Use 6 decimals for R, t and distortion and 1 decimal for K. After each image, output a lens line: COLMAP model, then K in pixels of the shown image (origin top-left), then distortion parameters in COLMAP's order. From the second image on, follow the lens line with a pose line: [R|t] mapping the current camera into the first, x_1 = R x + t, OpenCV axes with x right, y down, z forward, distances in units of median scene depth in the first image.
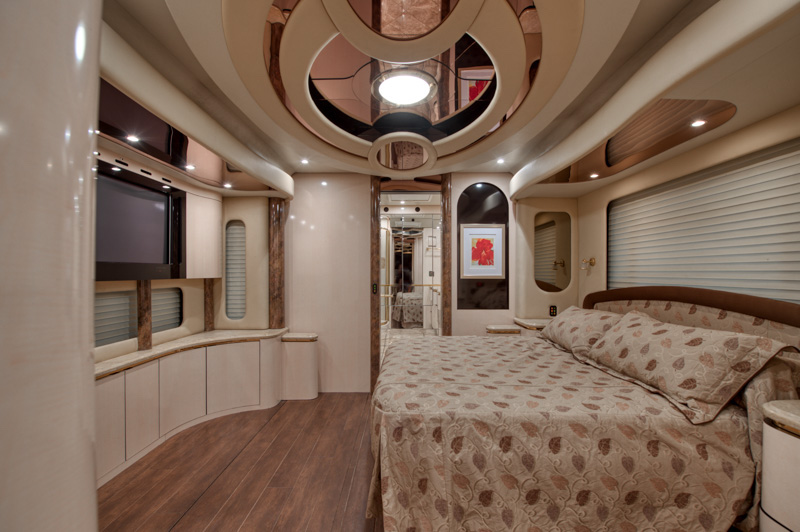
lens RADIAL K [[336.5, 0, 401.0], [0, 336.5, 271.5], [0, 0, 1]] dist [-0.019520, -0.000818]
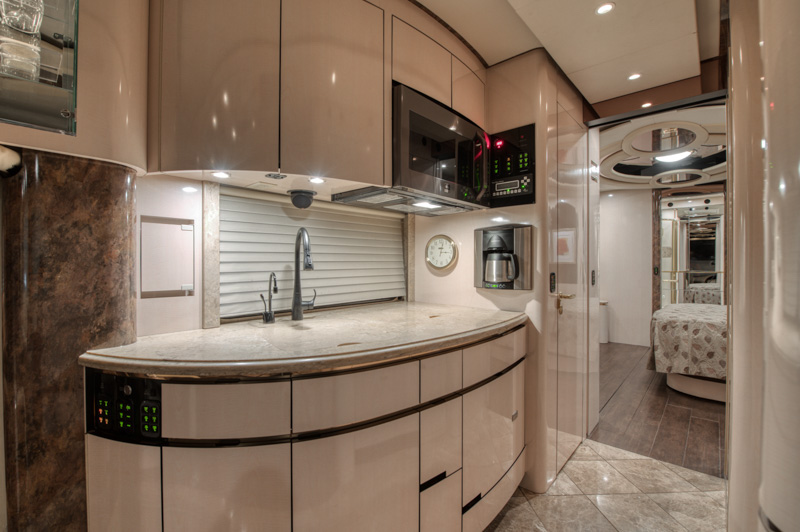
lens RADIAL K [[353.3, 0, 377.4], [0, 353.3, 264.1], [0, 0, 1]] dist [-0.021309, -0.000879]
pose [[0.719385, 0.001044, -0.694611, 0.102179], [-0.000272, 0.999999, 0.001221, 0.025109], [0.694612, -0.000689, 0.719384, -0.905022]]
